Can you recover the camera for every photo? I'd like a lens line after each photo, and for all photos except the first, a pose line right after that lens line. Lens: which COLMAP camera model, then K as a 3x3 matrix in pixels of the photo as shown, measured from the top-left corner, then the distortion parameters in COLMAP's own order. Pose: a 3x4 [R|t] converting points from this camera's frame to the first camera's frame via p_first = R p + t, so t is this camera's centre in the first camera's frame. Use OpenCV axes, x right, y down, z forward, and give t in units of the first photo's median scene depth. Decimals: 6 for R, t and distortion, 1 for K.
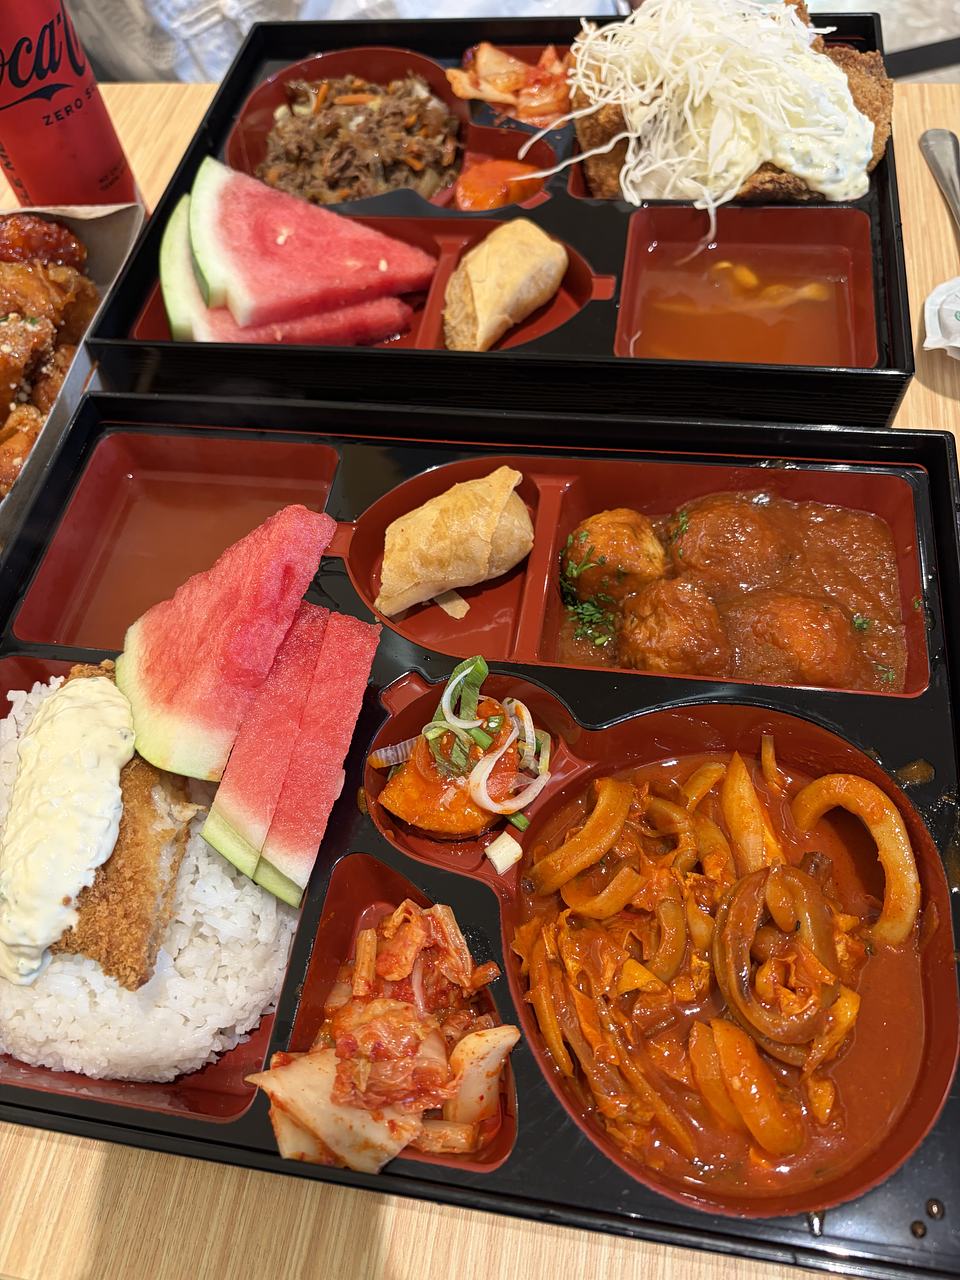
lens RADIAL K [[968.7, 0, 480.0], [0, 968.7, 640.0], [0, 0, 1]] dist [0.003412, 0.006241]
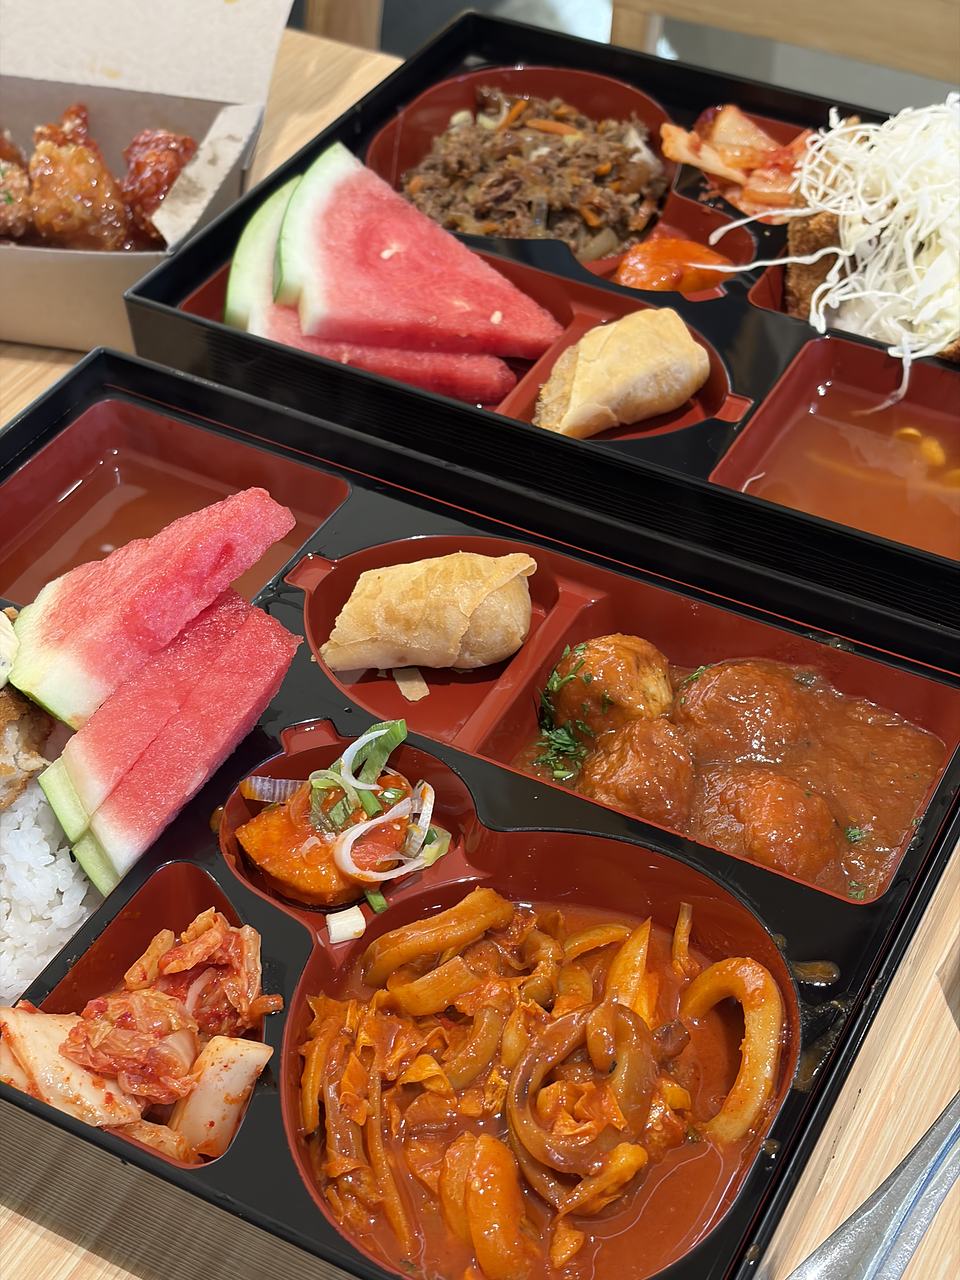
lens RADIAL K [[1901.9, 0, 482.8], [0, 1901.9, 672.4], [0, 0, 1]] dist [0.178977, -0.740443]
pose [[0.941382, 0.295222, -0.163230, 0.237765], [-0.324539, 0.924615, -0.199402, 0.209932], [0.092058, 0.240688, 0.966227, -0.470047]]
